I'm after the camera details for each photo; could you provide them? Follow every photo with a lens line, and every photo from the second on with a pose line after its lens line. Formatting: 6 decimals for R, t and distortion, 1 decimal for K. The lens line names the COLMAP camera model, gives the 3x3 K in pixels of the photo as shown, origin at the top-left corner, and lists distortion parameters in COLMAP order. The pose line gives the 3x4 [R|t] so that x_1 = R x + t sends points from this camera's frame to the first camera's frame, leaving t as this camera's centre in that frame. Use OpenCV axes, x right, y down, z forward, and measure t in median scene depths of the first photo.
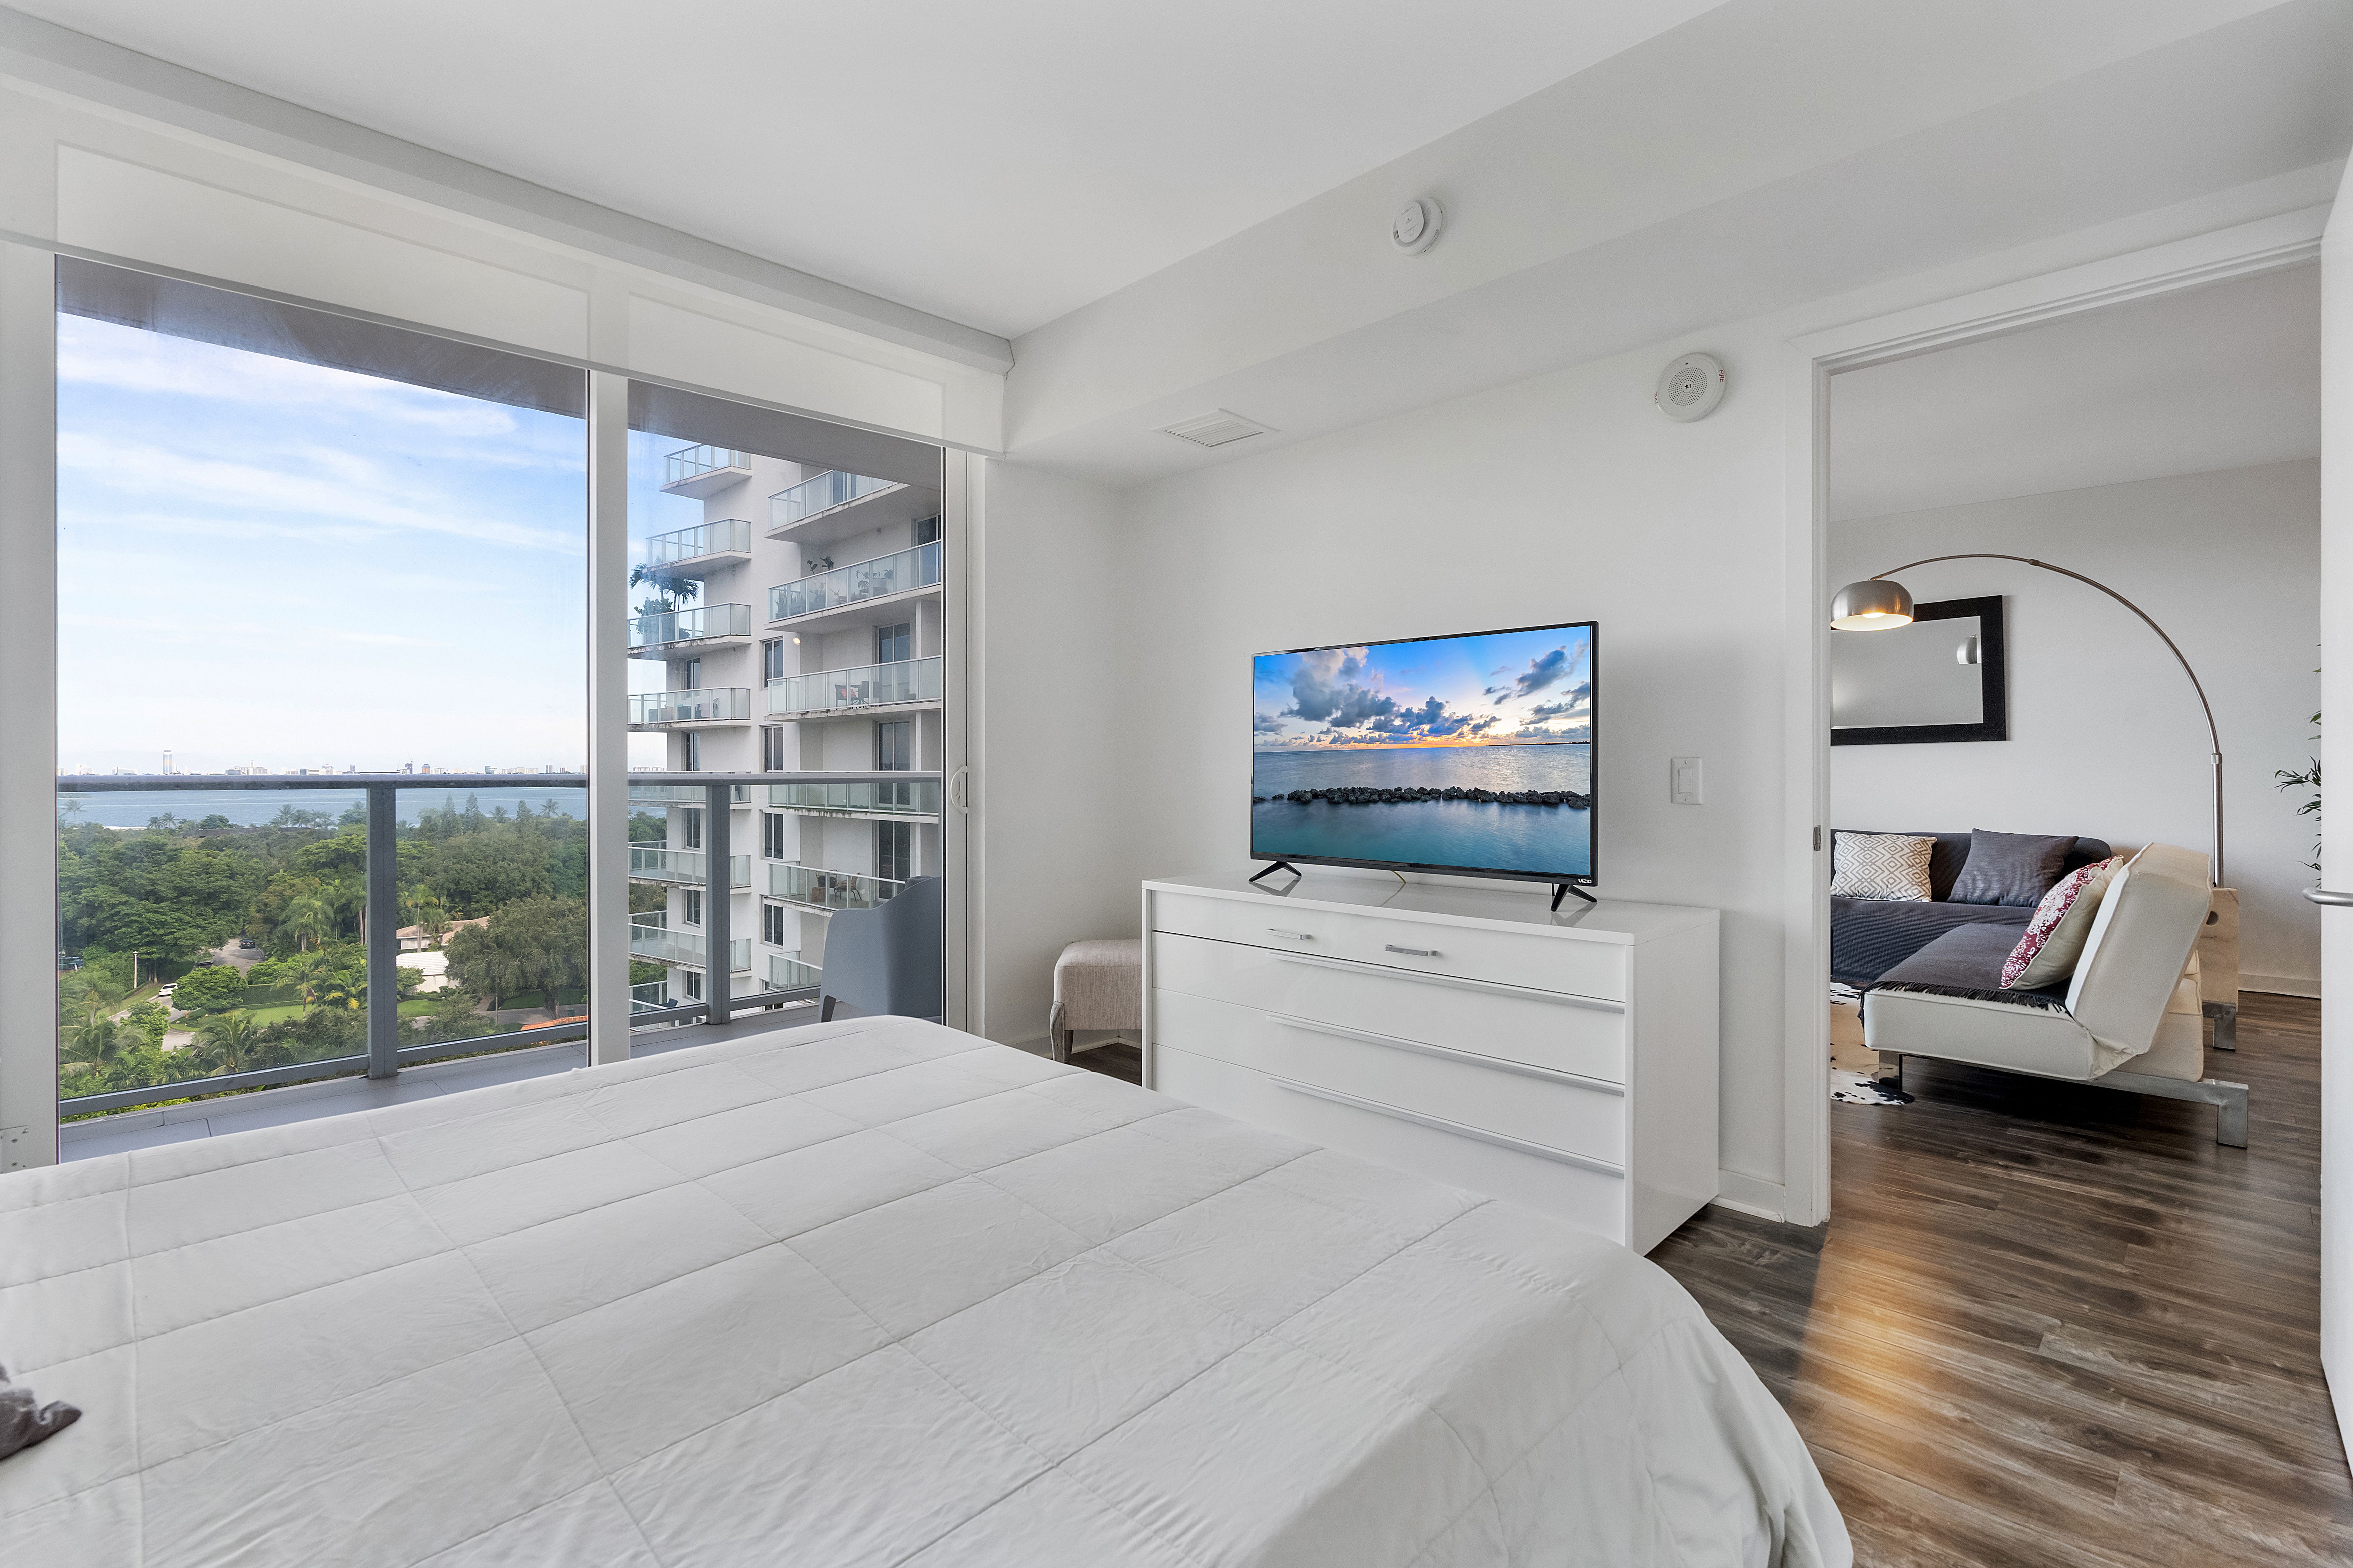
lens RADIAL K [[1079.2, 0, 1182.6], [0, 1079.2, 775.9], [0, 0, 1]] dist [-0.002684, 0.001066]
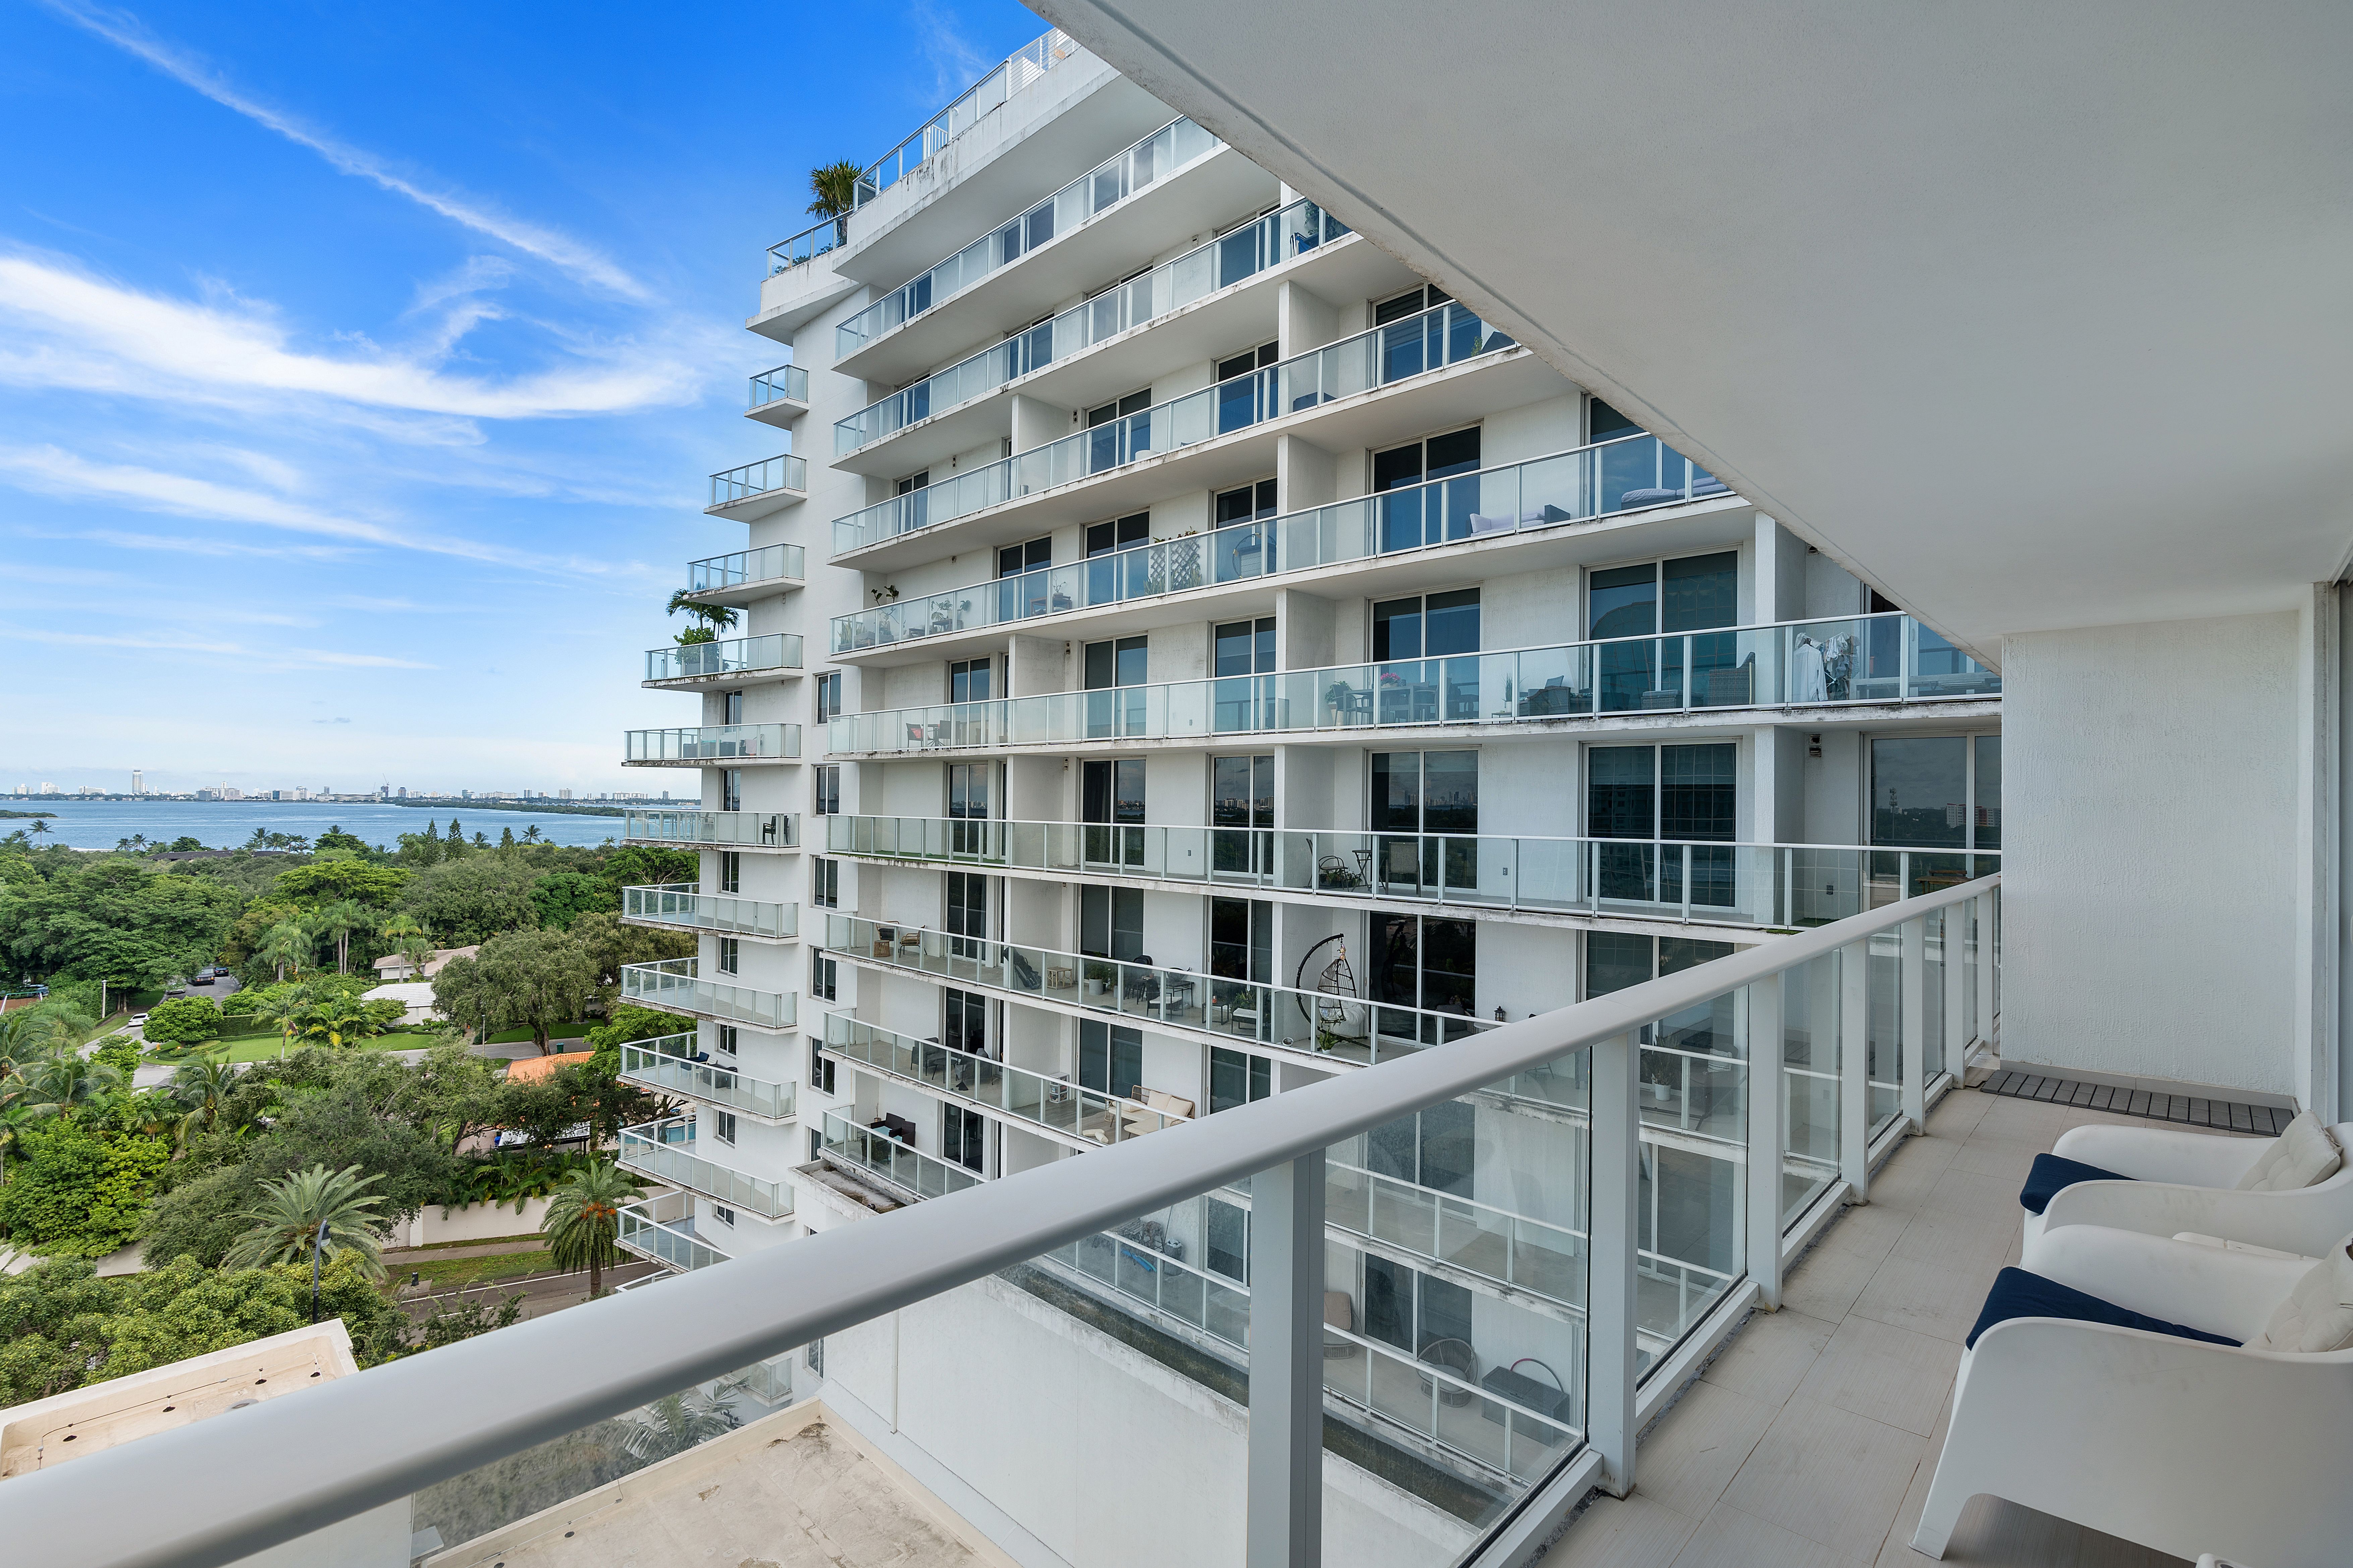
lens RADIAL K [[1060.9, 0, 1178.1], [0, 1060.9, 793.2], [0, 0, 1]] dist [0.000934, 0.000302]
pose [[0.999701, 0.013210, 0.020558, -0.087389], [-0.012909, 0.999809, -0.014699, -0.011477], [-0.020748, 0.014429, 0.999681, 0.067827]]
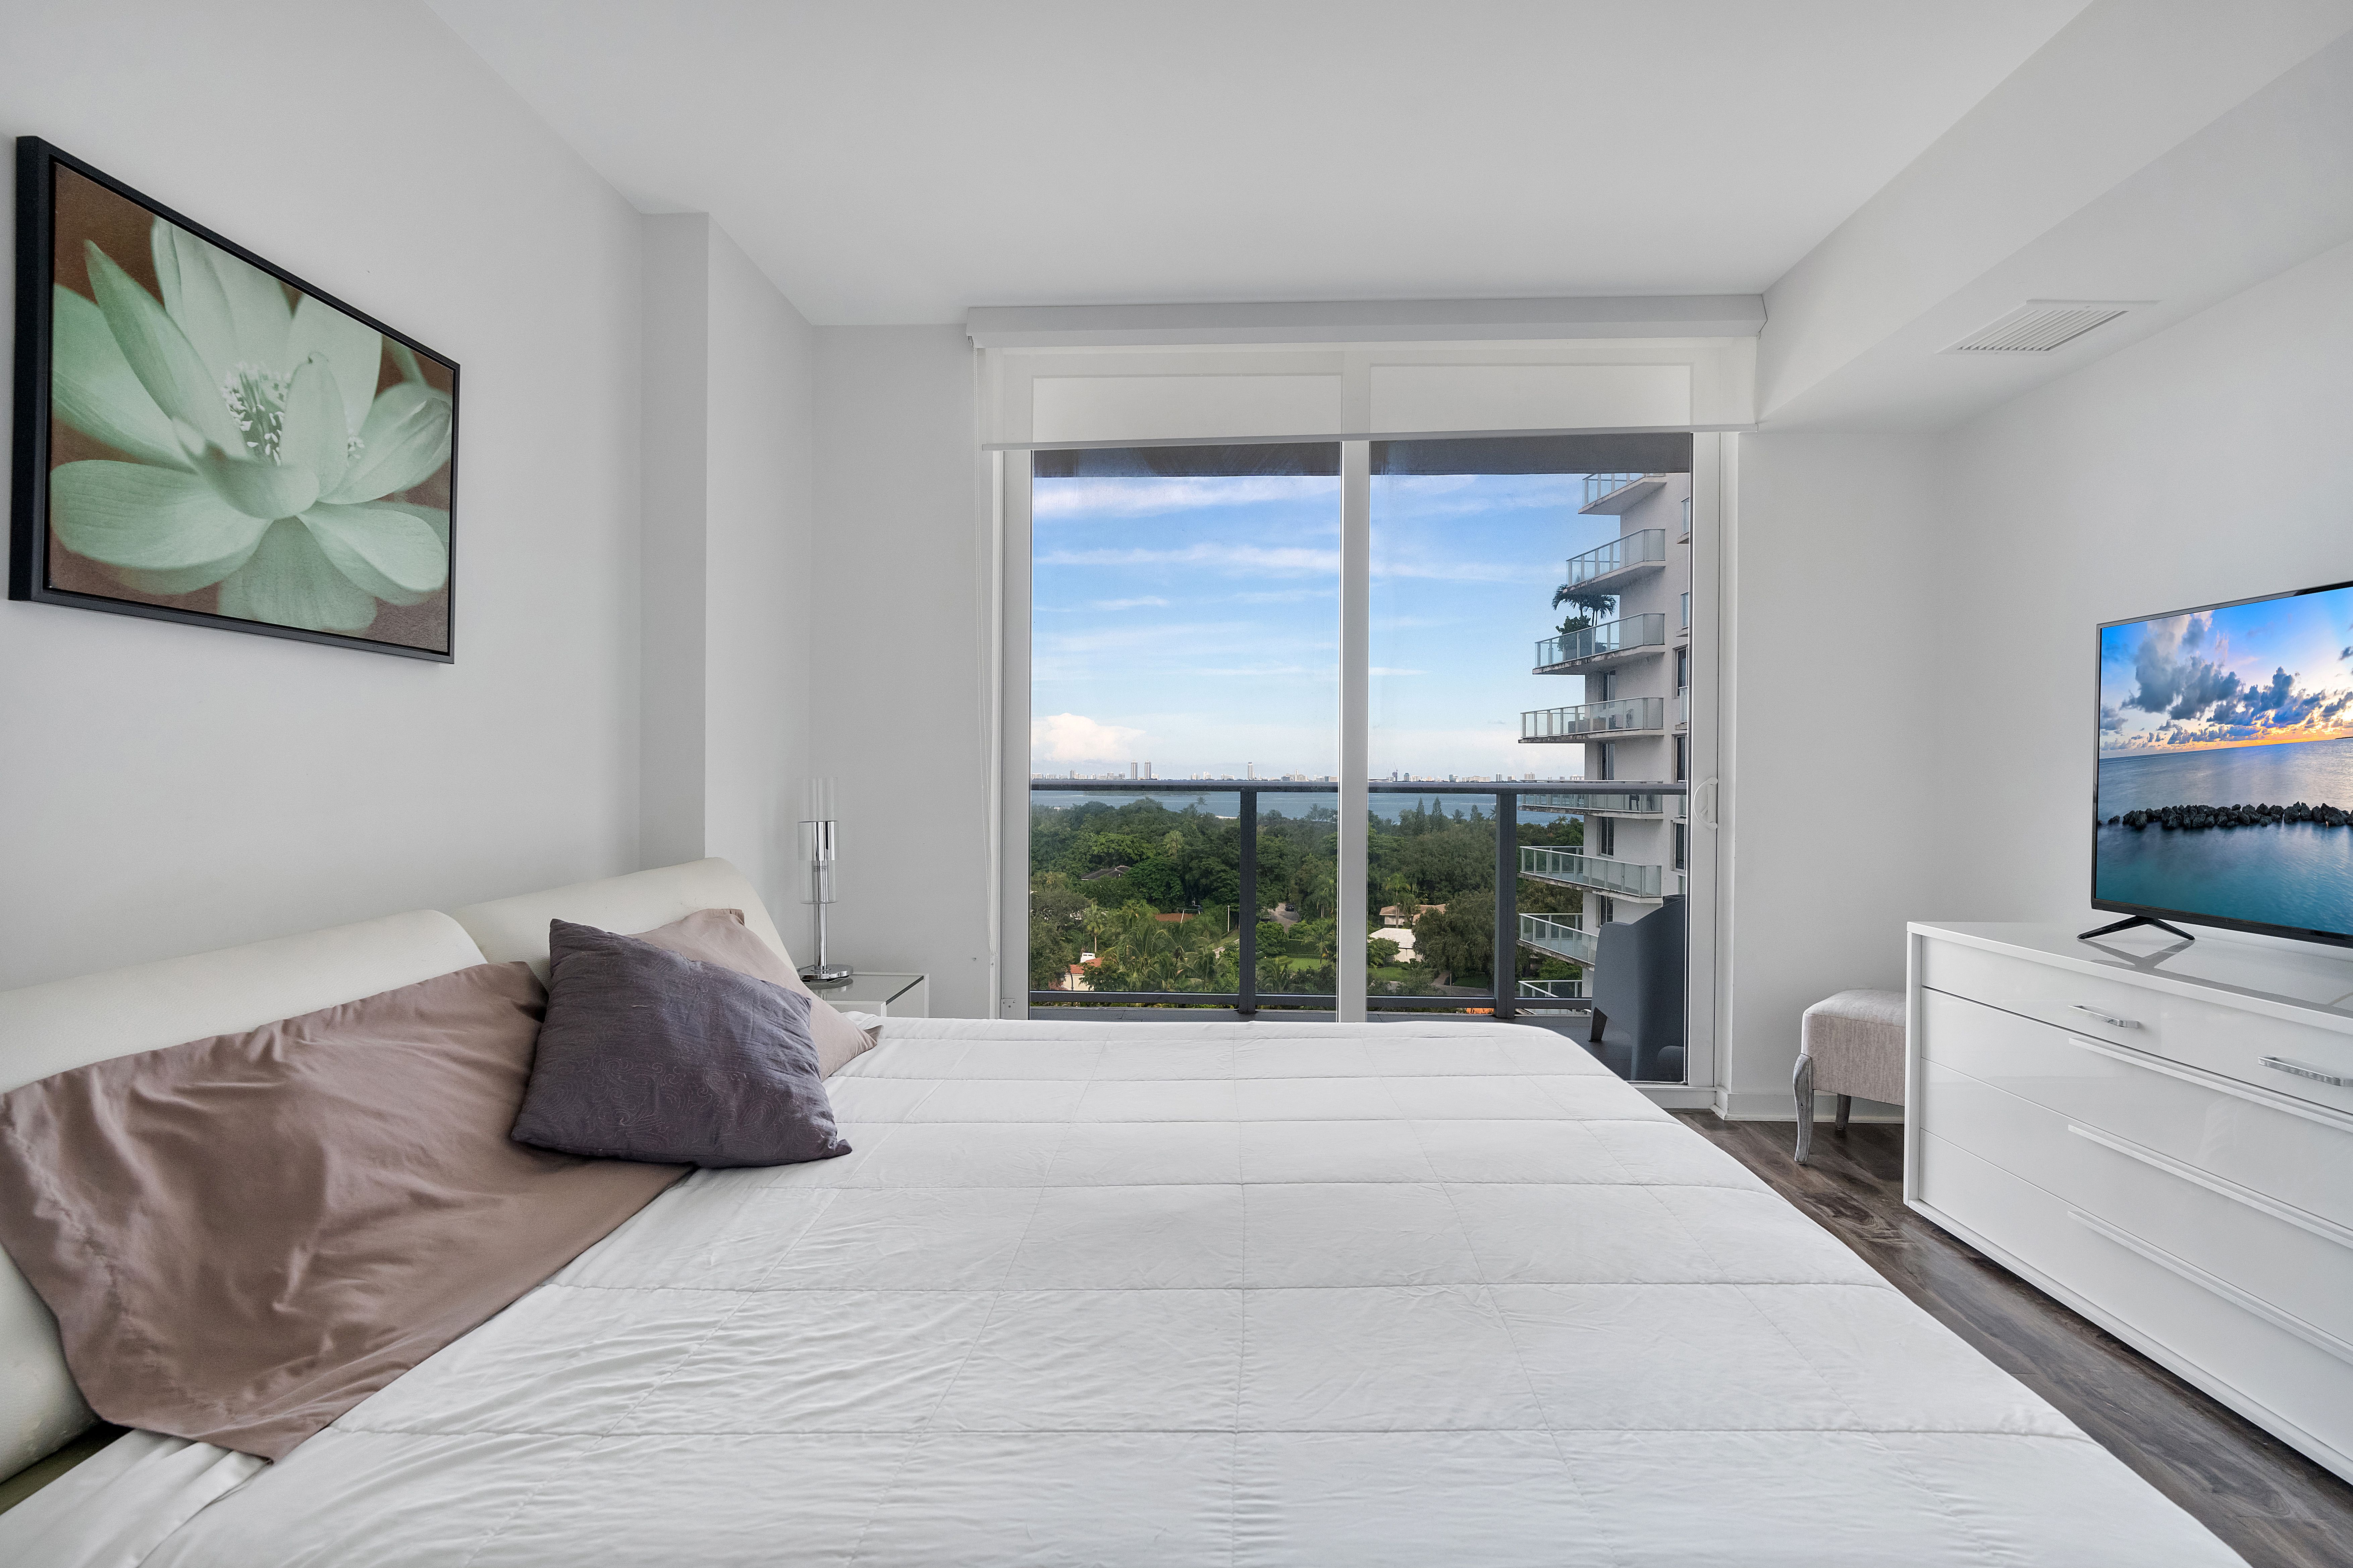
lens RADIAL K [[1068.6, 0, 1176.5], [0, 1068.6, 784.0], [0, 0, 1]] dist [-0.001437, 0.001647]
pose [[0.678717, 0.010026, -0.734332, 0.016326], [-0.010898, 0.999934, 0.003579, -0.000173], [0.734319, 0.005573, 0.678782, 0.006204]]
